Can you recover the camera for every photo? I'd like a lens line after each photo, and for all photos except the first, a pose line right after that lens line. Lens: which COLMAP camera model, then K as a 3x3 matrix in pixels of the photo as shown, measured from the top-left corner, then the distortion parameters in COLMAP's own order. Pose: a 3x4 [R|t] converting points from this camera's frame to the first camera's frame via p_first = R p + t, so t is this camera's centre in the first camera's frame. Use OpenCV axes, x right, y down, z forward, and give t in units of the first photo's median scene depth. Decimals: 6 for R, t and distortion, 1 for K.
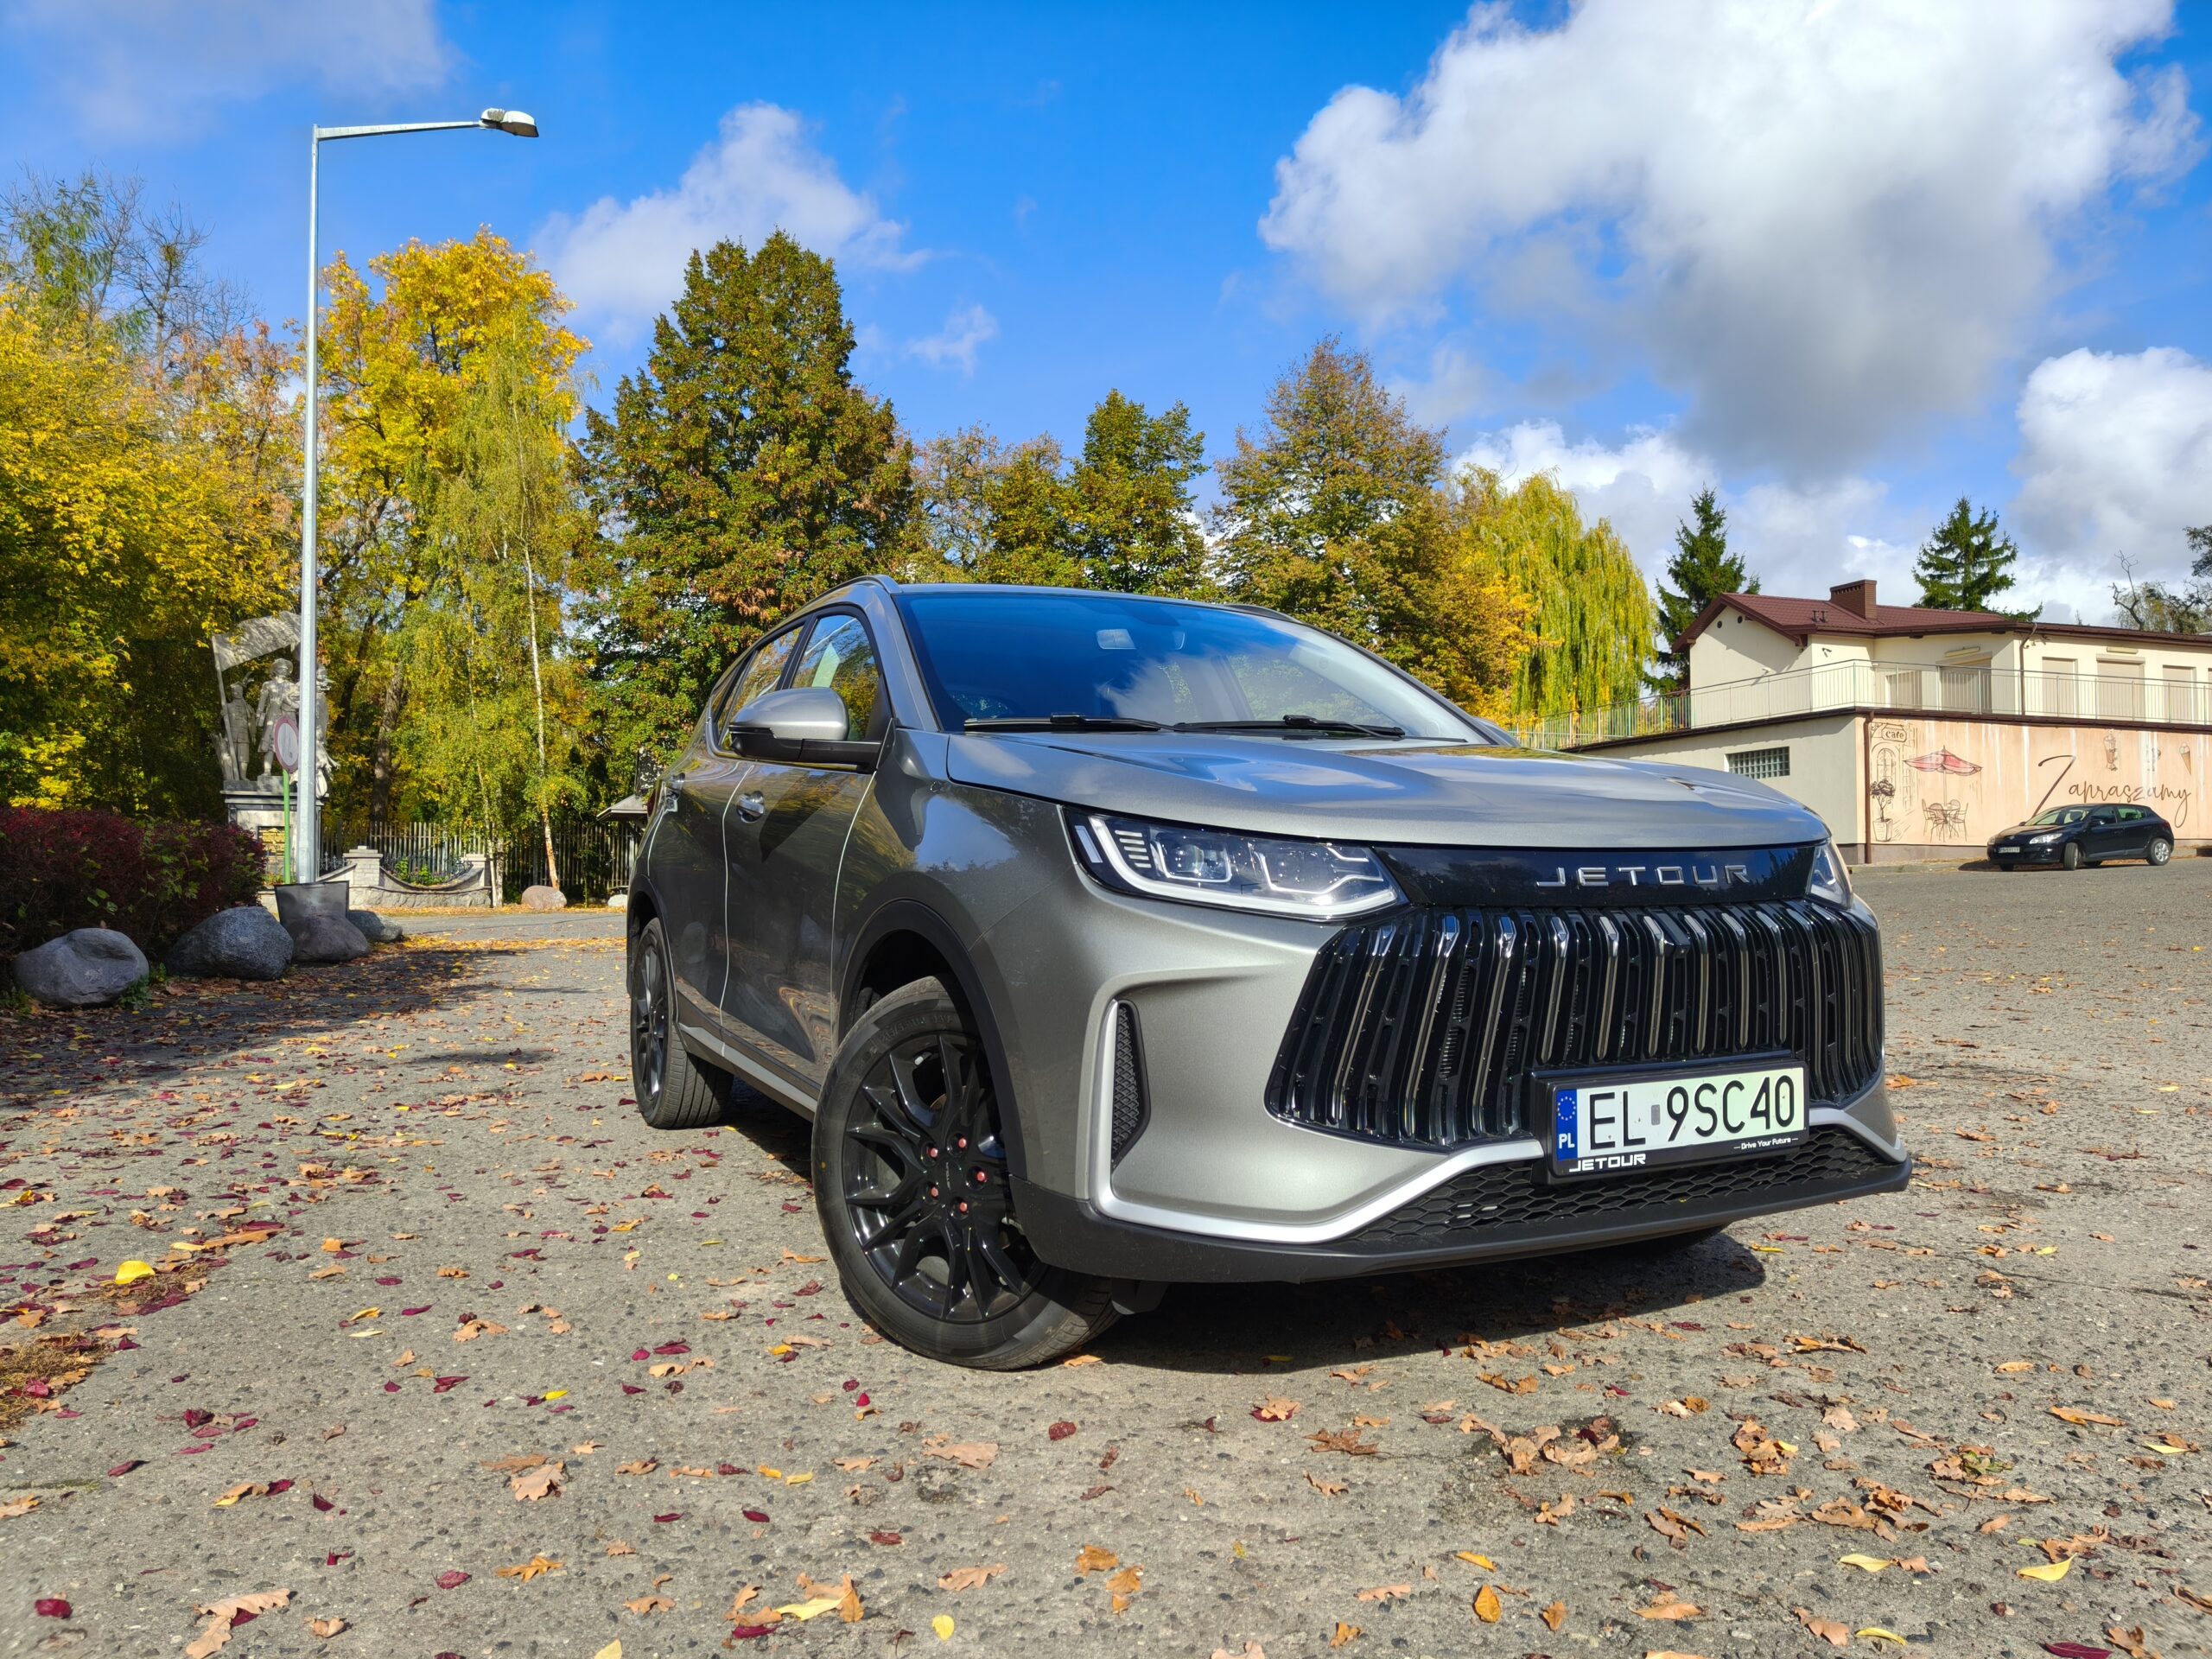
lens RADIAL K [[1579.8, 0, 1120.6], [0, 1579.8, 833.0], [0, 0, 1]] dist [0.006168, -0.013179]
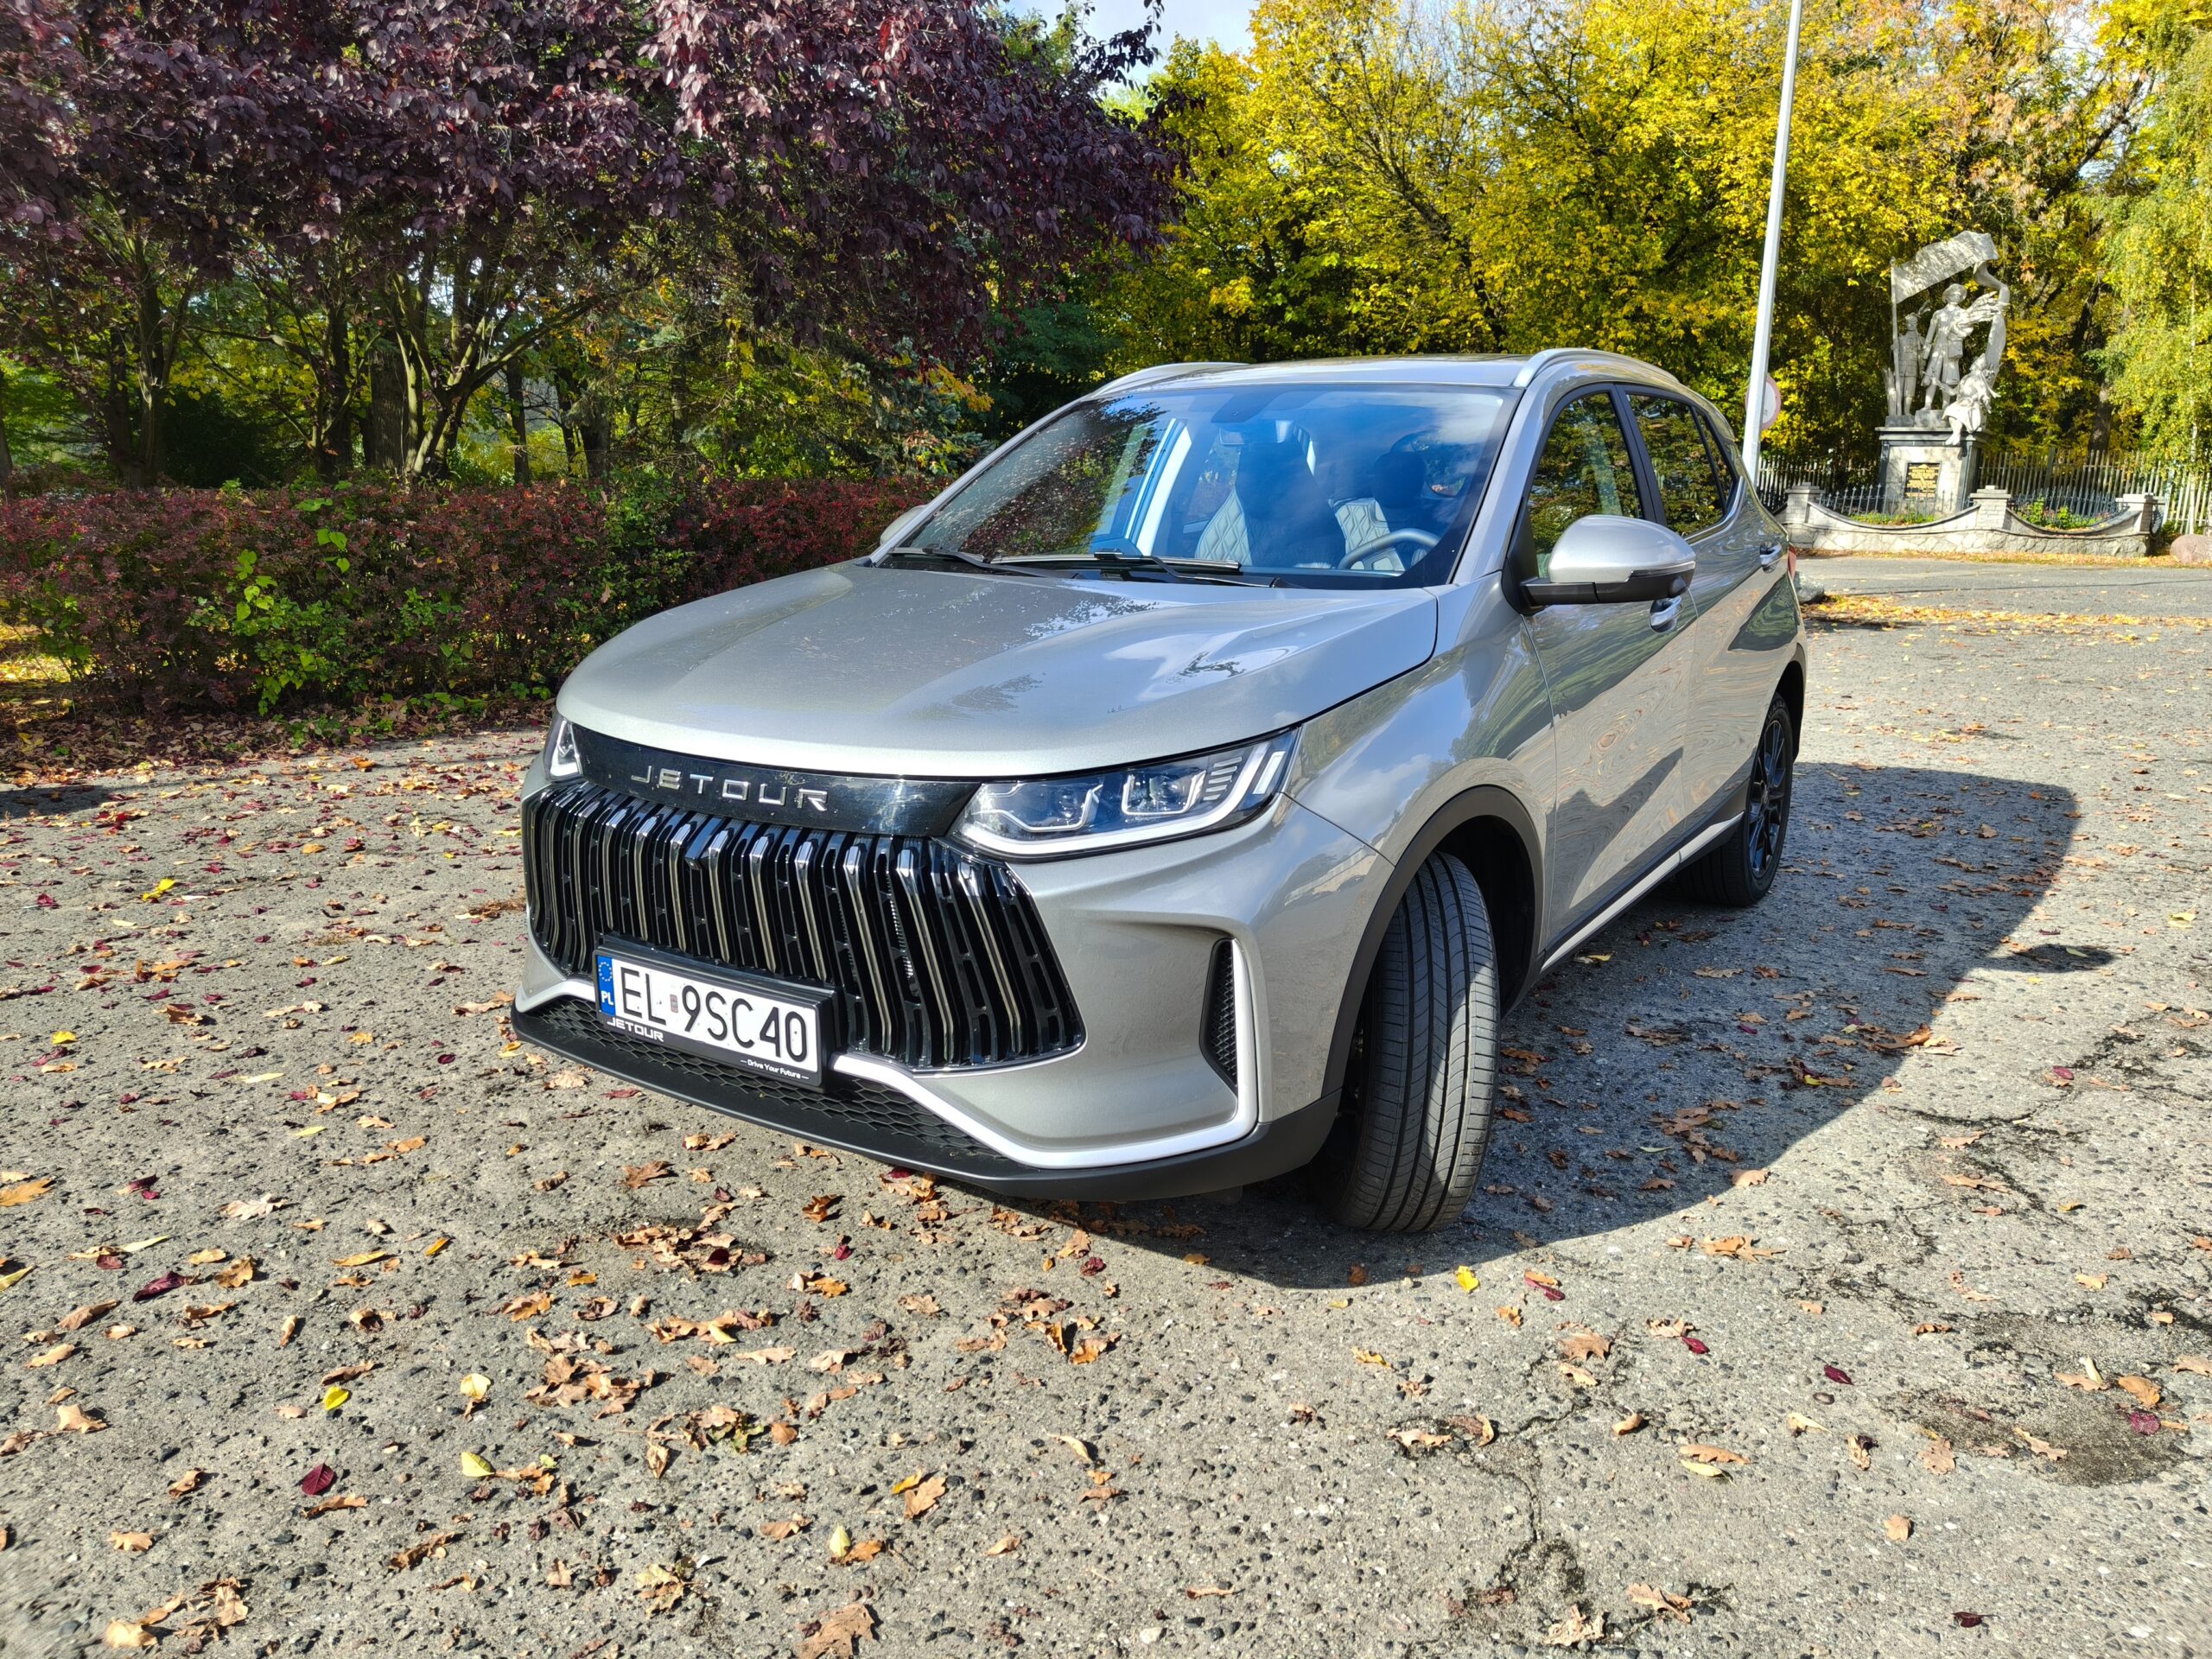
lens RADIAL K [[1581.5, 0, 1110.0], [0, 1581.5, 782.5], [0, 0, 1]] dist [0.027204, -0.007147]
pose [[0.483498, 0.174088, -0.857859, 1.227391], [0.007954, 0.979110, 0.203176, -0.167716], [0.875309, -0.105059, 0.472013, 0.671359]]
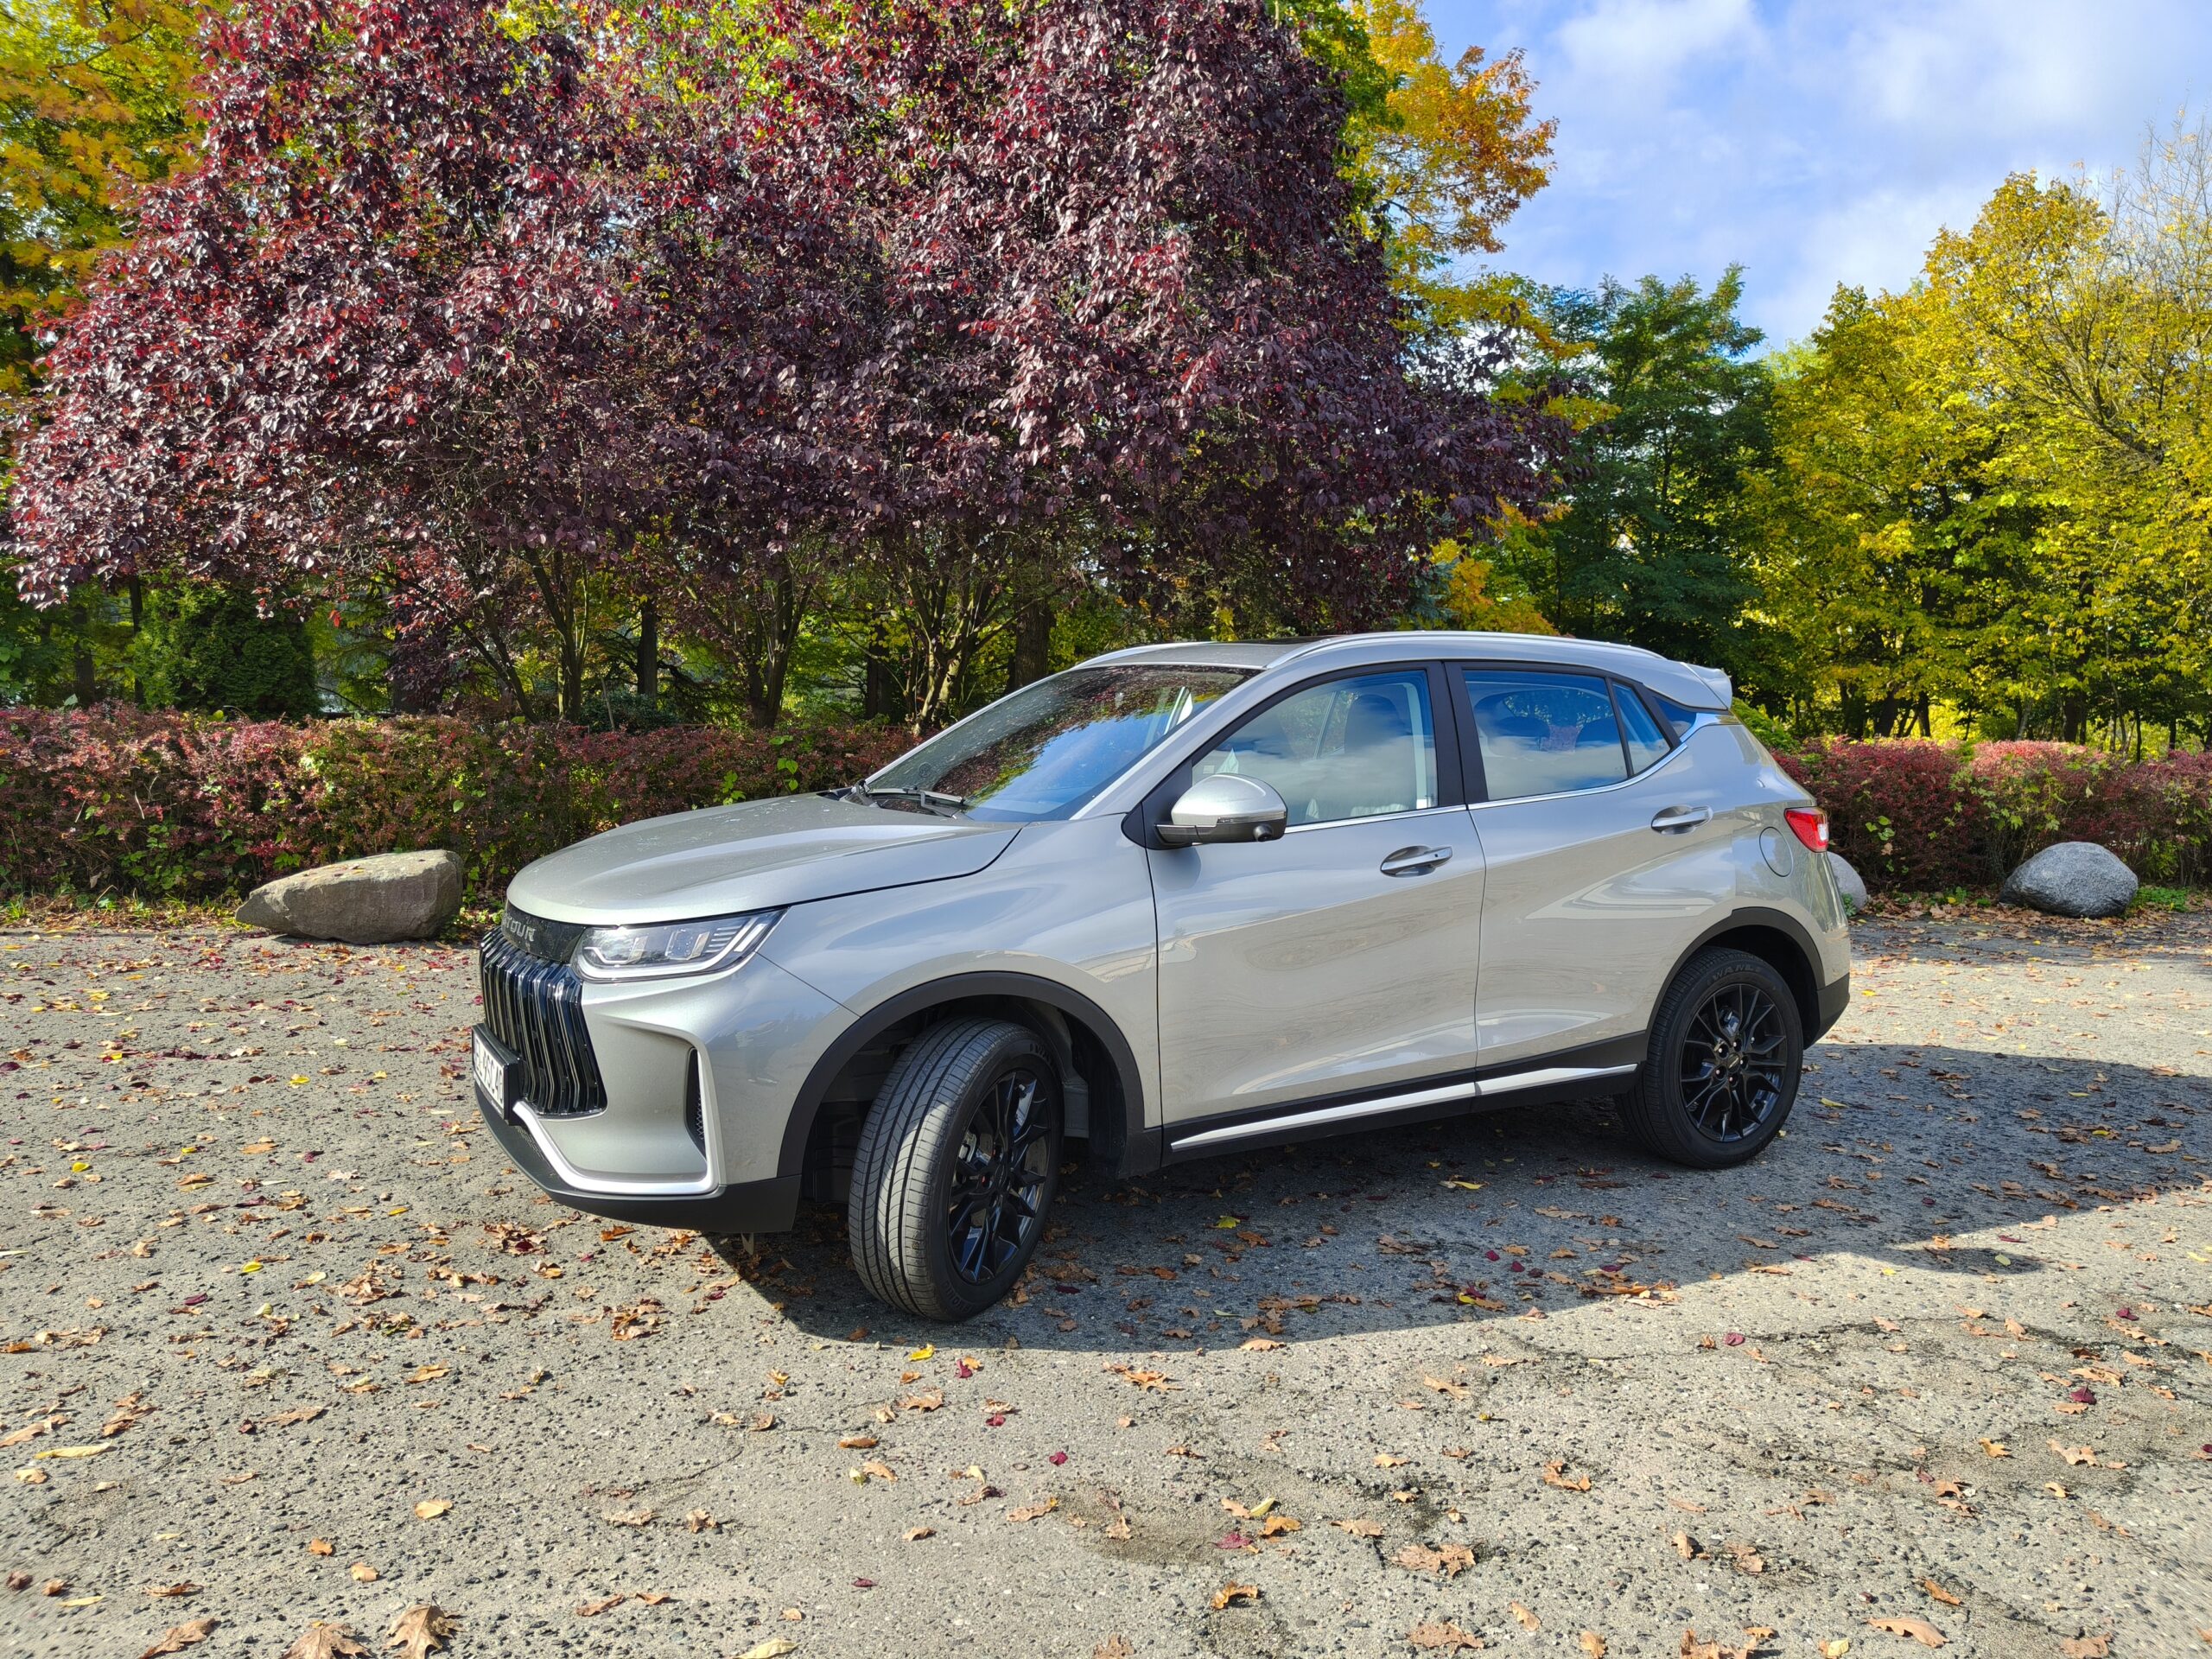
lens RADIAL K [[1581.5, 0, 1110.0], [0, 1581.5, 782.5], [0, 0, 1]] dist [0.027204, -0.007147]
pose [[0.039831, 0.052975, -0.997801, 1.786665], [-0.002924, 0.998595, 0.052901, -0.186331], [0.999202, 0.000810, 0.039930, 1.394363]]
